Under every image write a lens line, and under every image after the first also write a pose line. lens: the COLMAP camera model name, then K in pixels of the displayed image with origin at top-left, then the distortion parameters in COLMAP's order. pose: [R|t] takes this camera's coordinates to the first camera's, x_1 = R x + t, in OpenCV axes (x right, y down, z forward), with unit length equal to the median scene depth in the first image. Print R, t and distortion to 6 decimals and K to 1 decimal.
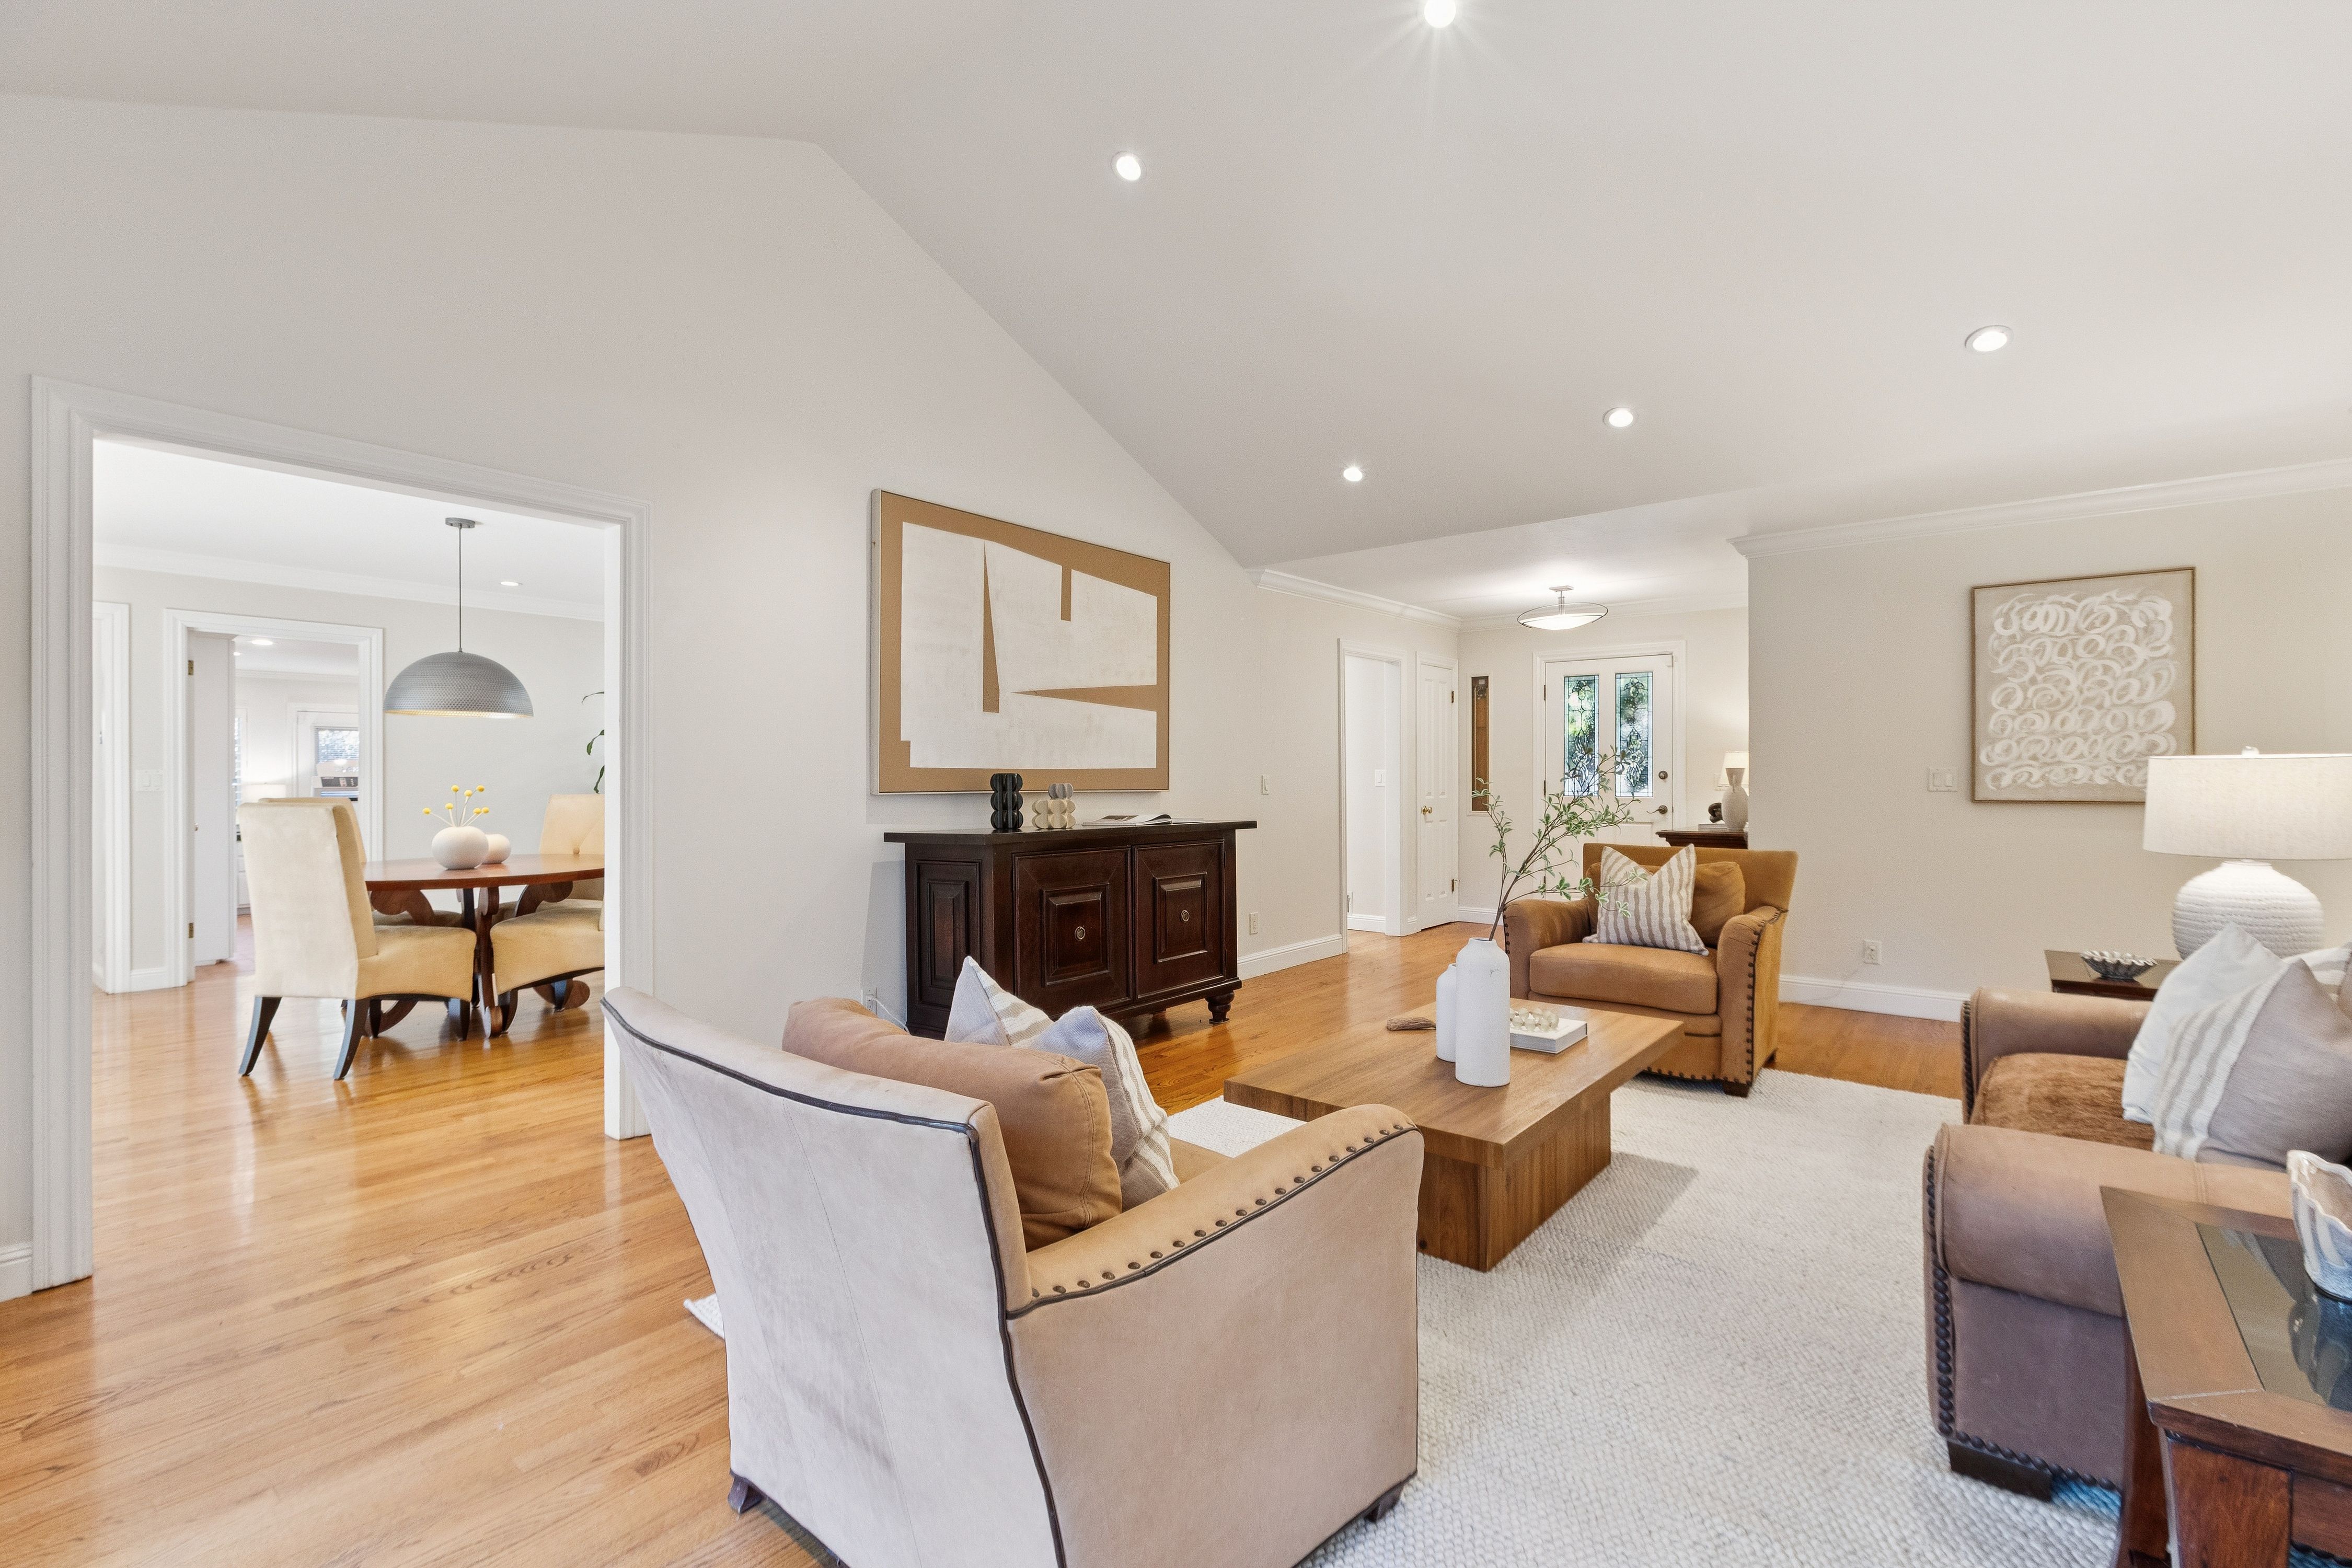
lens RADIAL K [[1048.9, 0, 1199.1], [0, 1048.9, 789.1], [0, 0, 1]] dist [0.002580, -0.001083]
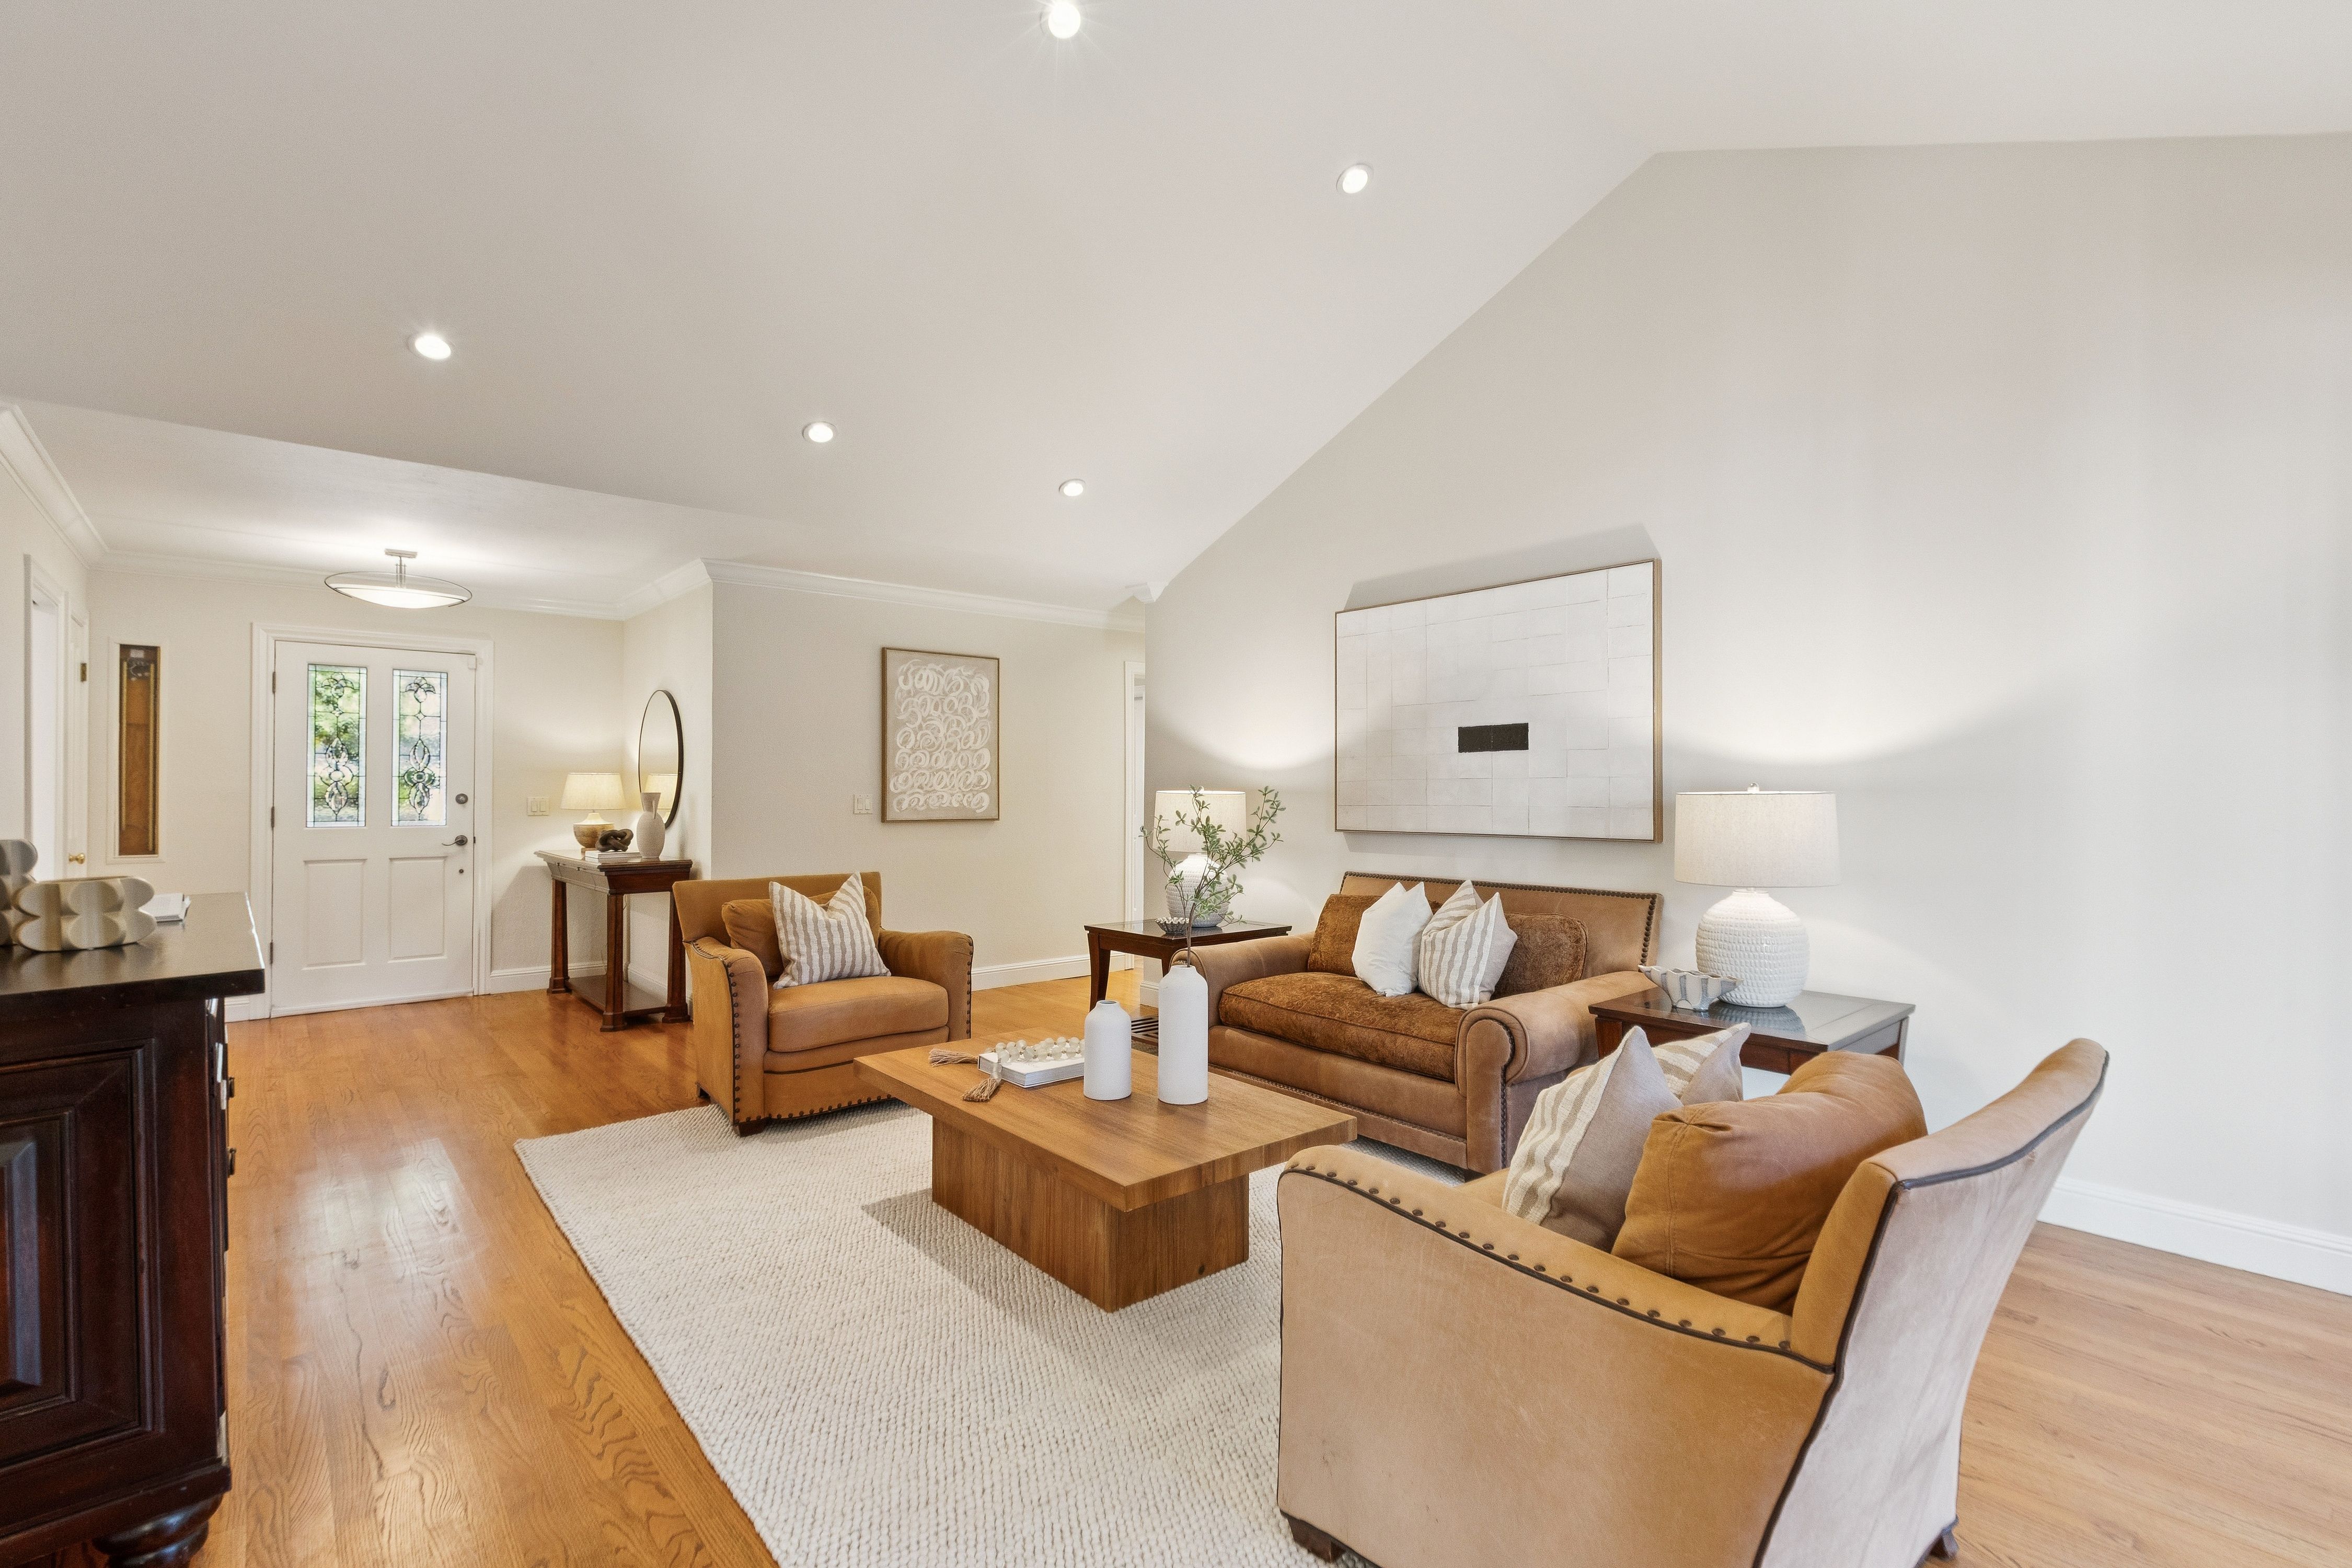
lens RADIAL K [[1048.9, 0, 1203.8], [0, 1048.9, 795.8], [0, 0, 1]] dist [0.002580, -0.001083]
pose [[0.184059, -0.002751, 0.982911, -0.430263], [0.010810, 0.999941, 0.000774, -0.016793], [-0.982856, 0.010482, 0.184078, 0.440533]]
